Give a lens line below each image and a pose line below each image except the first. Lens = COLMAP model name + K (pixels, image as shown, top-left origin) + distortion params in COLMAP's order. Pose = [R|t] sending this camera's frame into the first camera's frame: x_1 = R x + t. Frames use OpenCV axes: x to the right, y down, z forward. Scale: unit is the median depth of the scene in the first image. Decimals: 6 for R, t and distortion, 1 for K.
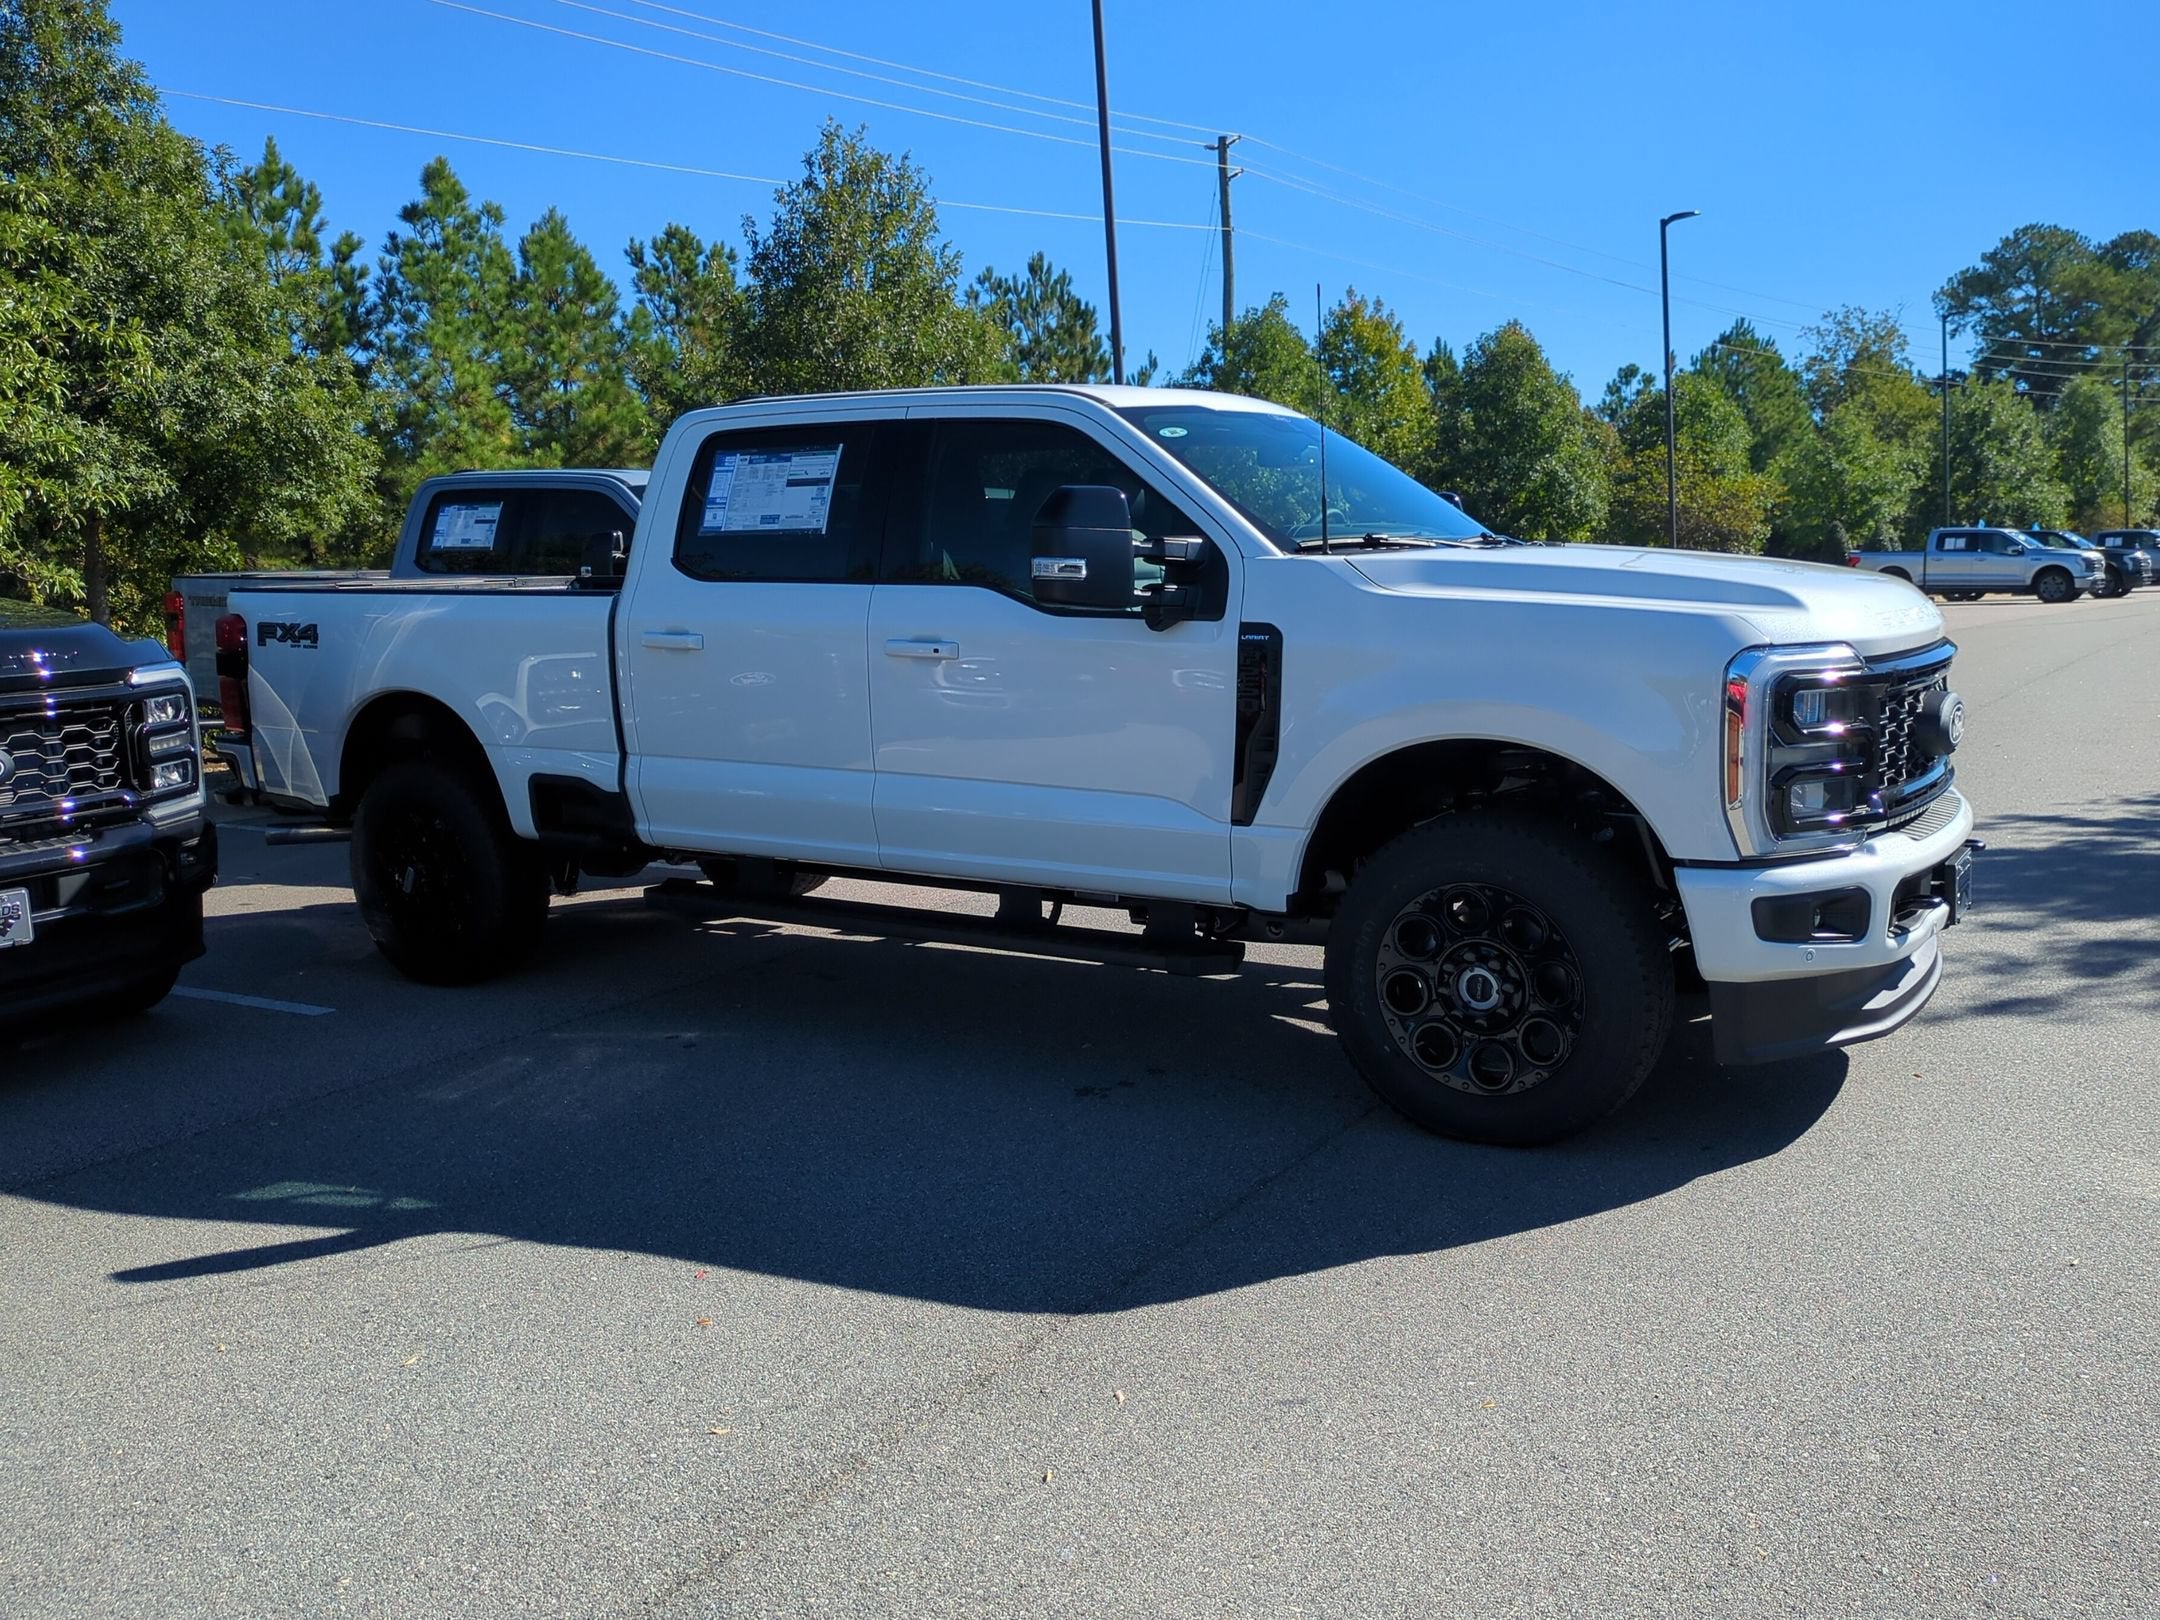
lens RADIAL K [[1548.8, 0, 1077.6], [0, 1548.8, 784.7], [0, 0, 1]] dist [0.049954, -0.043407]
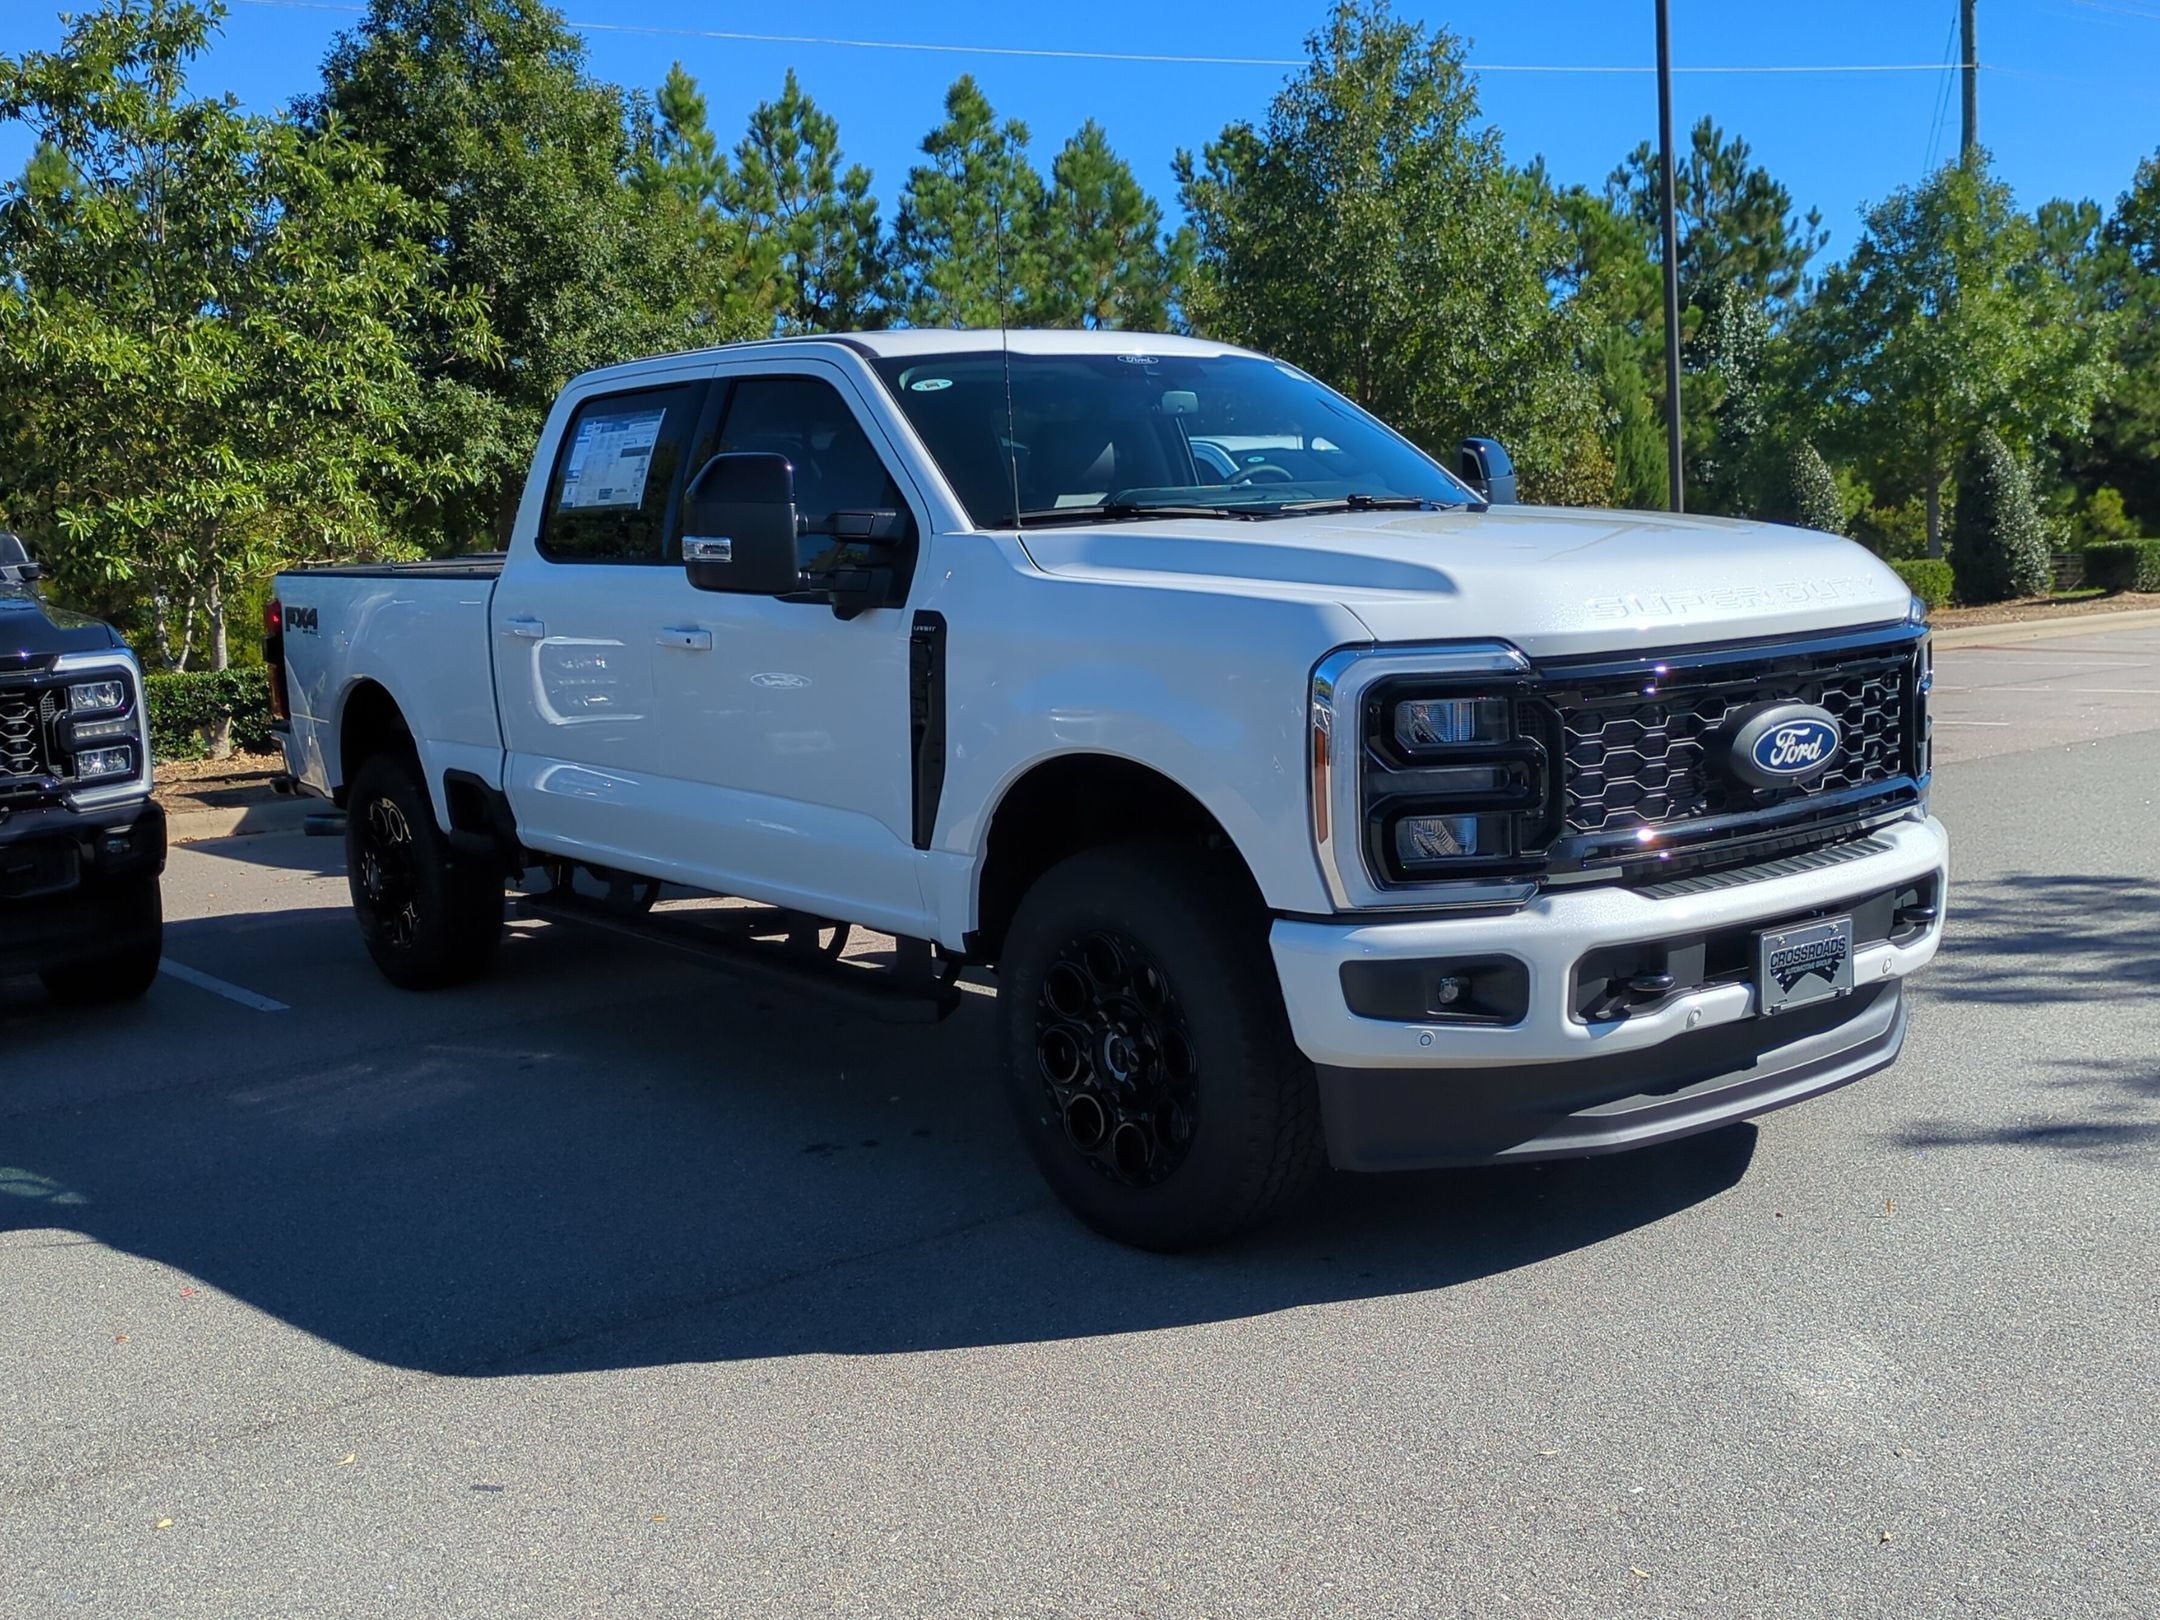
lens RADIAL K [[1865.9, 0, 1092.7], [0, 1865.9, 826.9], [0, 0, 1]] dist [0.051330, -0.046832]
pose [[0.953910, 0.032678, -0.298308, 0.482814], [-0.027032, 0.999369, 0.023032, -0.011557], [0.298873, -0.013907, 0.954192, 0.047711]]
